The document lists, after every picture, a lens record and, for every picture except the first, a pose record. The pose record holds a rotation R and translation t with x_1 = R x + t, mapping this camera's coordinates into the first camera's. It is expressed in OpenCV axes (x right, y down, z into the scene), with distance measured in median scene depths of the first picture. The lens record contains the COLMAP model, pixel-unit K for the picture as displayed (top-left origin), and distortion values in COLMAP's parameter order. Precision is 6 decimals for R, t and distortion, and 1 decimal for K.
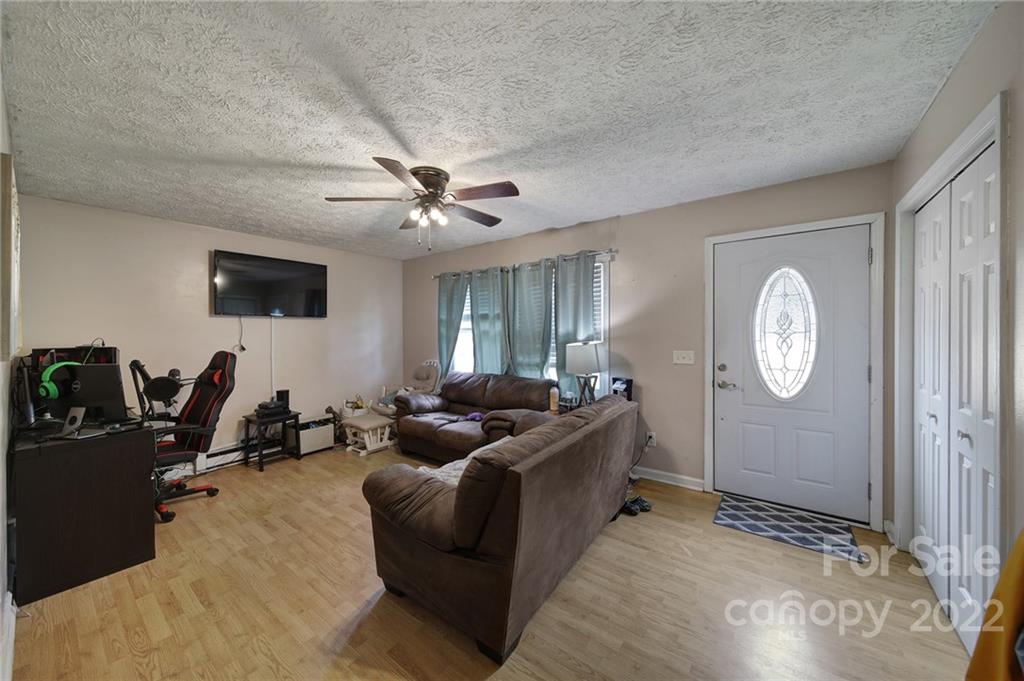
lens RADIAL K [[360.5, 0, 509.6], [0, 360.5, 342.0], [0, 0, 1]] dist [-0.001207, -0.000178]
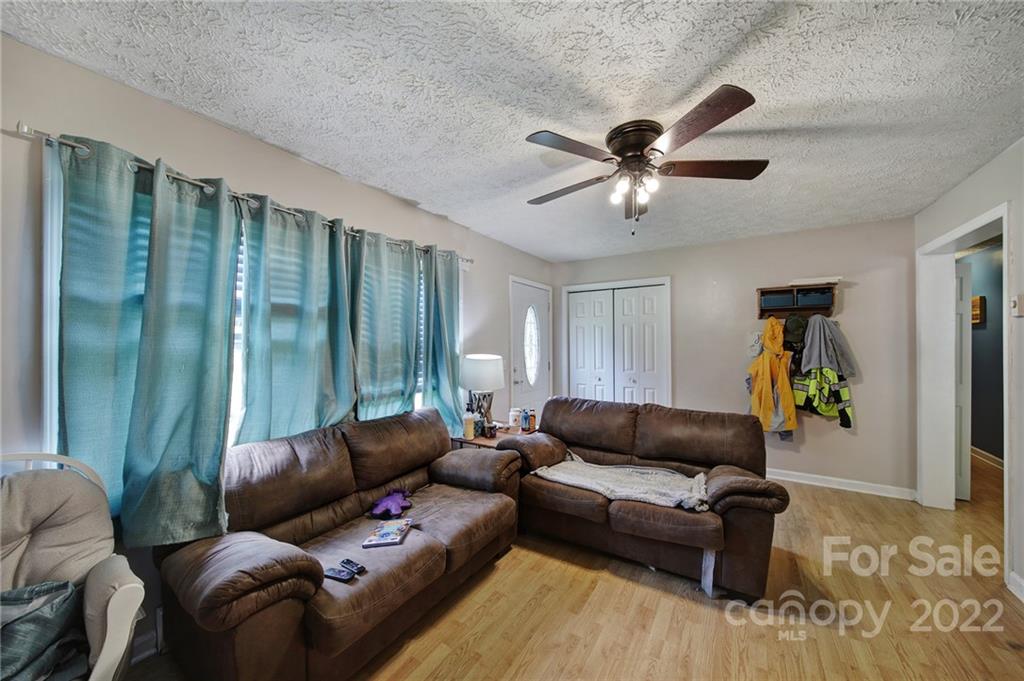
lens RADIAL K [[370.9, 0, 506.6], [0, 370.9, 344.8], [0, 0, 1]] dist [-0.002091, -0.000494]
pose [[-0.098611, -0.000629, 0.995126, -0.647562], [0.025465, 0.999671, 0.003155, -0.024911], [-0.994800, 0.025652, -0.098562, 0.892296]]
